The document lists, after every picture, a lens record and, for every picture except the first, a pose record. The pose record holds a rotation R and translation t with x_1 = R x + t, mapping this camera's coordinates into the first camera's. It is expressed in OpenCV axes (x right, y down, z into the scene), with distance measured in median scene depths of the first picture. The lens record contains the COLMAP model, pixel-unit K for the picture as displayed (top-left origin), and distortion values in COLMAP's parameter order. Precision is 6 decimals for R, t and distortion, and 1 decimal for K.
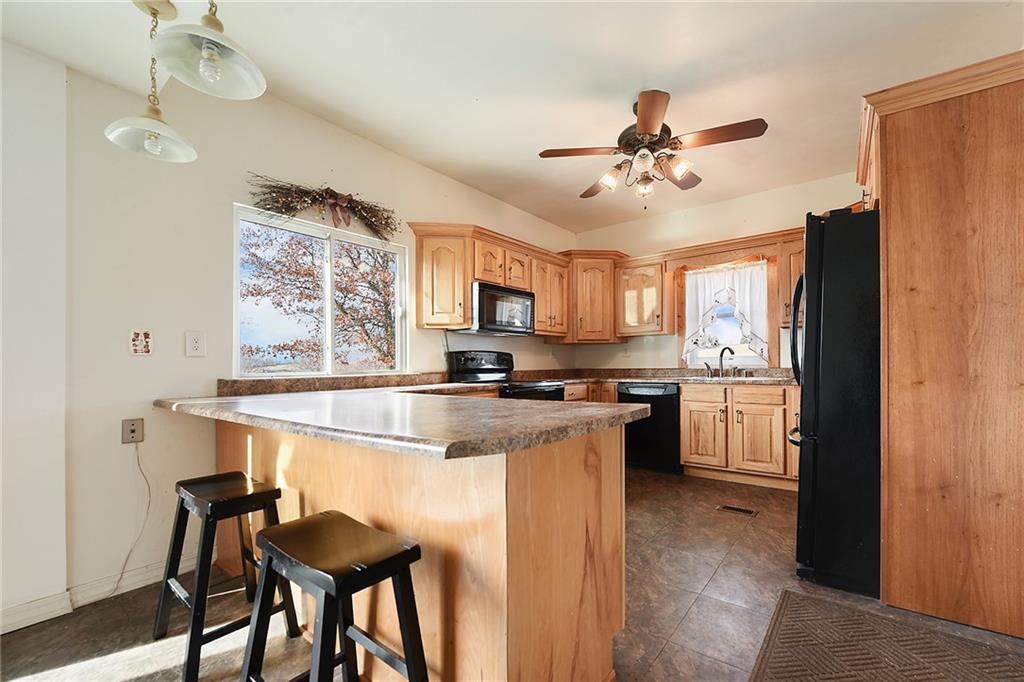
lens RADIAL K [[414.1, 0, 511.9], [0, 414.1, 360.2], [0, 0, 1]] dist [-0.000910, 0.000462]
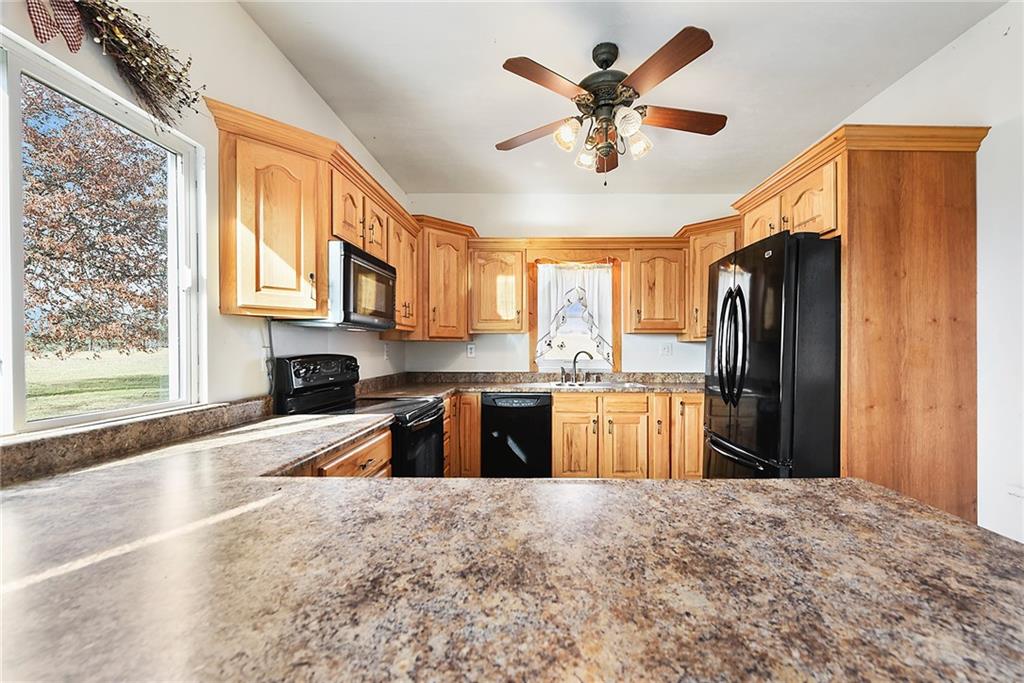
lens RADIAL K [[441.1, 0, 501.9], [0, 441.1, 351.1], [0, 0, 1]] dist [-0.000240, -0.000492]
pose [[0.809176, 0.012574, 0.587432, -0.261988], [-0.023954, 0.999646, 0.011599, -0.045022], [-0.587078, -0.023457, 0.809190, 0.351824]]
